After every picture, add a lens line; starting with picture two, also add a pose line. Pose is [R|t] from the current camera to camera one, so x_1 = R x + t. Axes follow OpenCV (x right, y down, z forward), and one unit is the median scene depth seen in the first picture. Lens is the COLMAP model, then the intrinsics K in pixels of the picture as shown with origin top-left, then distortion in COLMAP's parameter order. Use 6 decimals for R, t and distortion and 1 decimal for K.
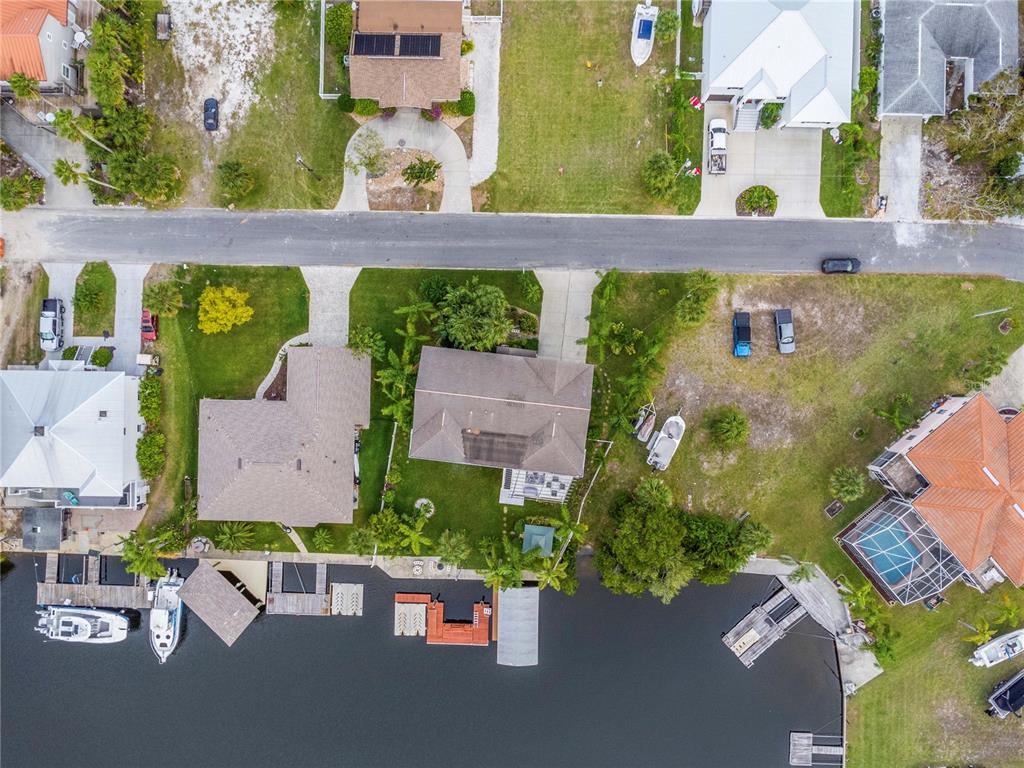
lens RADIAL K [[738.0, 0, 521.1], [0, 738.0, 386.7], [0, 0, 1]] dist [0.006616, -0.000358]
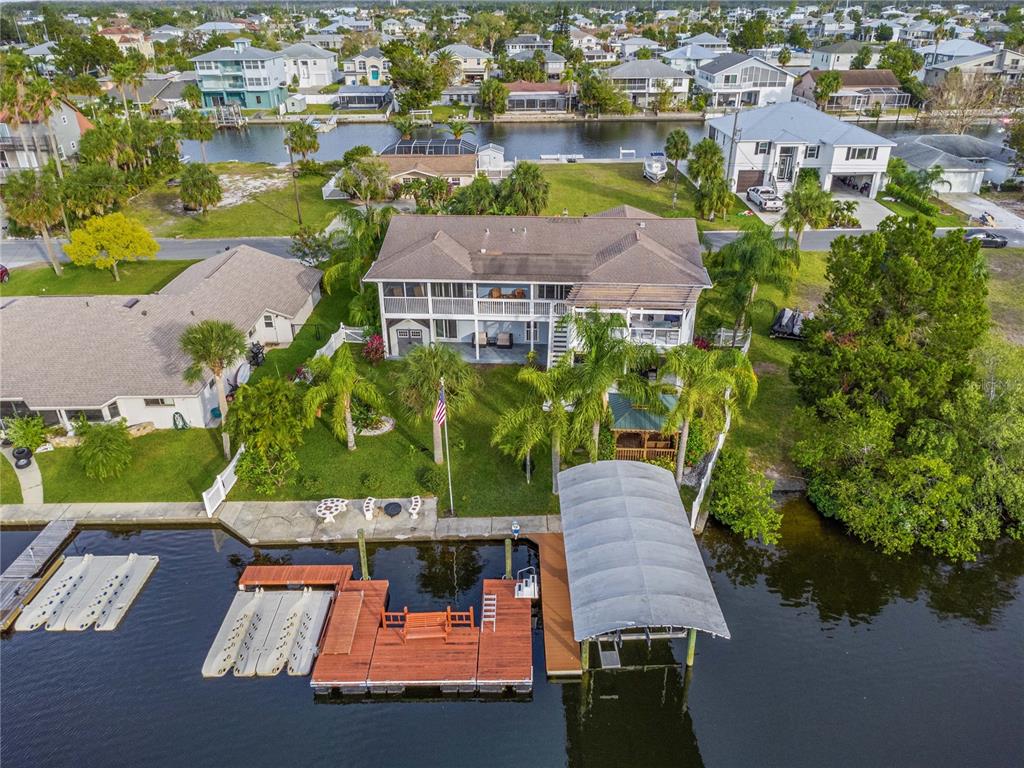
lens RADIAL K [[738.0, 0, 521.1], [0, 738.0, 386.7], [0, 0, 1]] dist [0.006616, -0.000358]
pose [[0.999239, -0.010914, 0.037437, -0.058854], [0.038202, 0.466711, -0.883584, 0.540460], [-0.007829, 0.884343, 0.466773, 0.772376]]
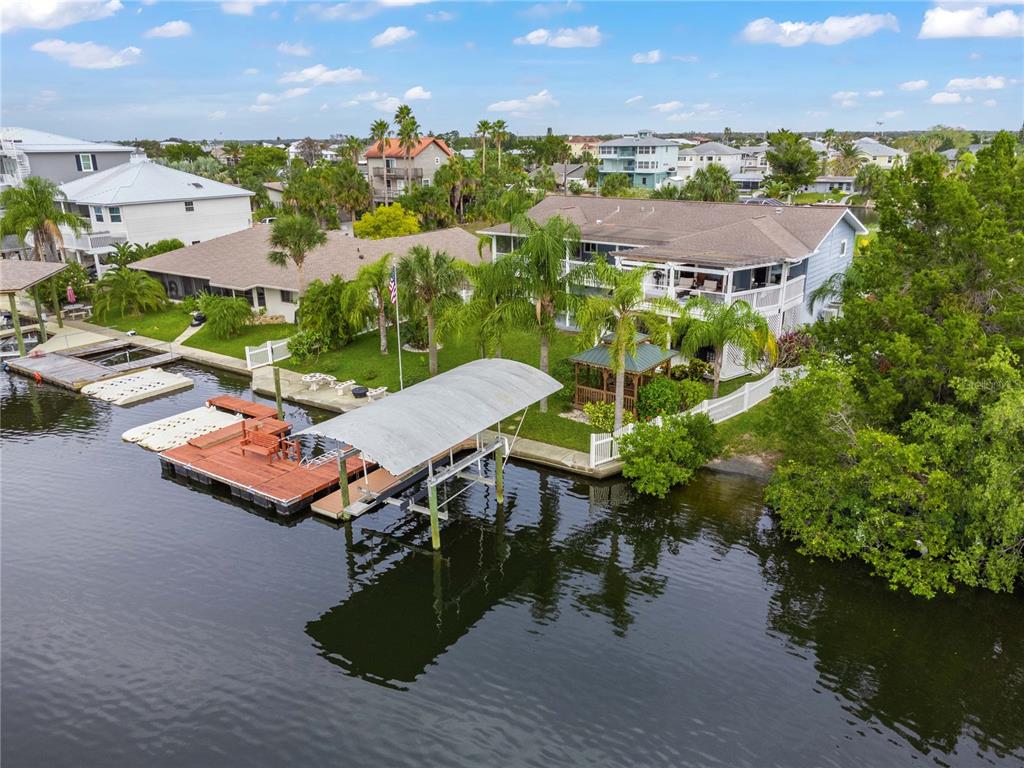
lens RADIAL K [[738.0, 0, 521.1], [0, 738.0, 386.7], [0, 0, 1]] dist [0.006616, -0.000358]
pose [[0.851030, 0.175378, -0.494965, 0.156324], [-0.525105, 0.277856, -0.804401, 0.511633], [-0.003545, 0.944478, 0.328556, 0.865988]]
